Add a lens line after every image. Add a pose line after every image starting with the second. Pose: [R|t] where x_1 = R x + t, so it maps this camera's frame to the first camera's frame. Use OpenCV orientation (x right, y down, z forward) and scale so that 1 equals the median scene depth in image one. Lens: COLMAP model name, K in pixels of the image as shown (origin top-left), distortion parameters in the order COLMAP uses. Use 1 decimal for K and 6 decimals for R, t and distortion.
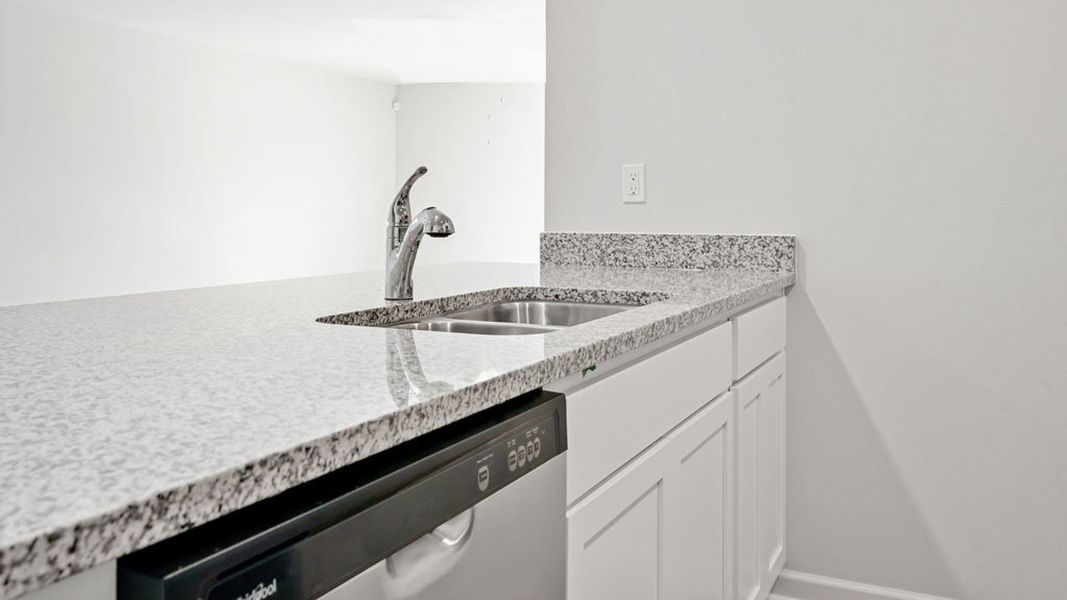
lens RADIAL K [[906.9, 0, 511.9], [0, 906.9, 200.5], [0, 0, 1]] dist [-0.001881, 0.017003]
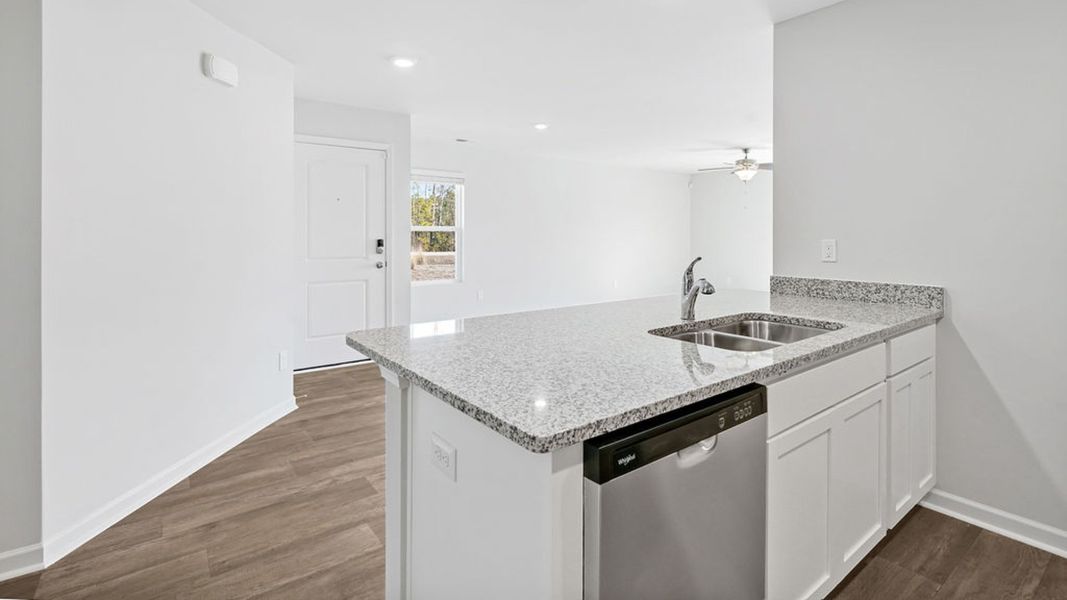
lens RADIAL K [[487.8, 0, 524.2], [0, 487.8, 234.8], [0, 0, 1]] dist [-0.000926, 0.000556]
pose [[0.896965, -0.000738, -0.442102, 0.056861], [0.005184, 0.999947, 0.008847, -0.158629], [0.442072, -0.010228, 0.896921, -0.284511]]
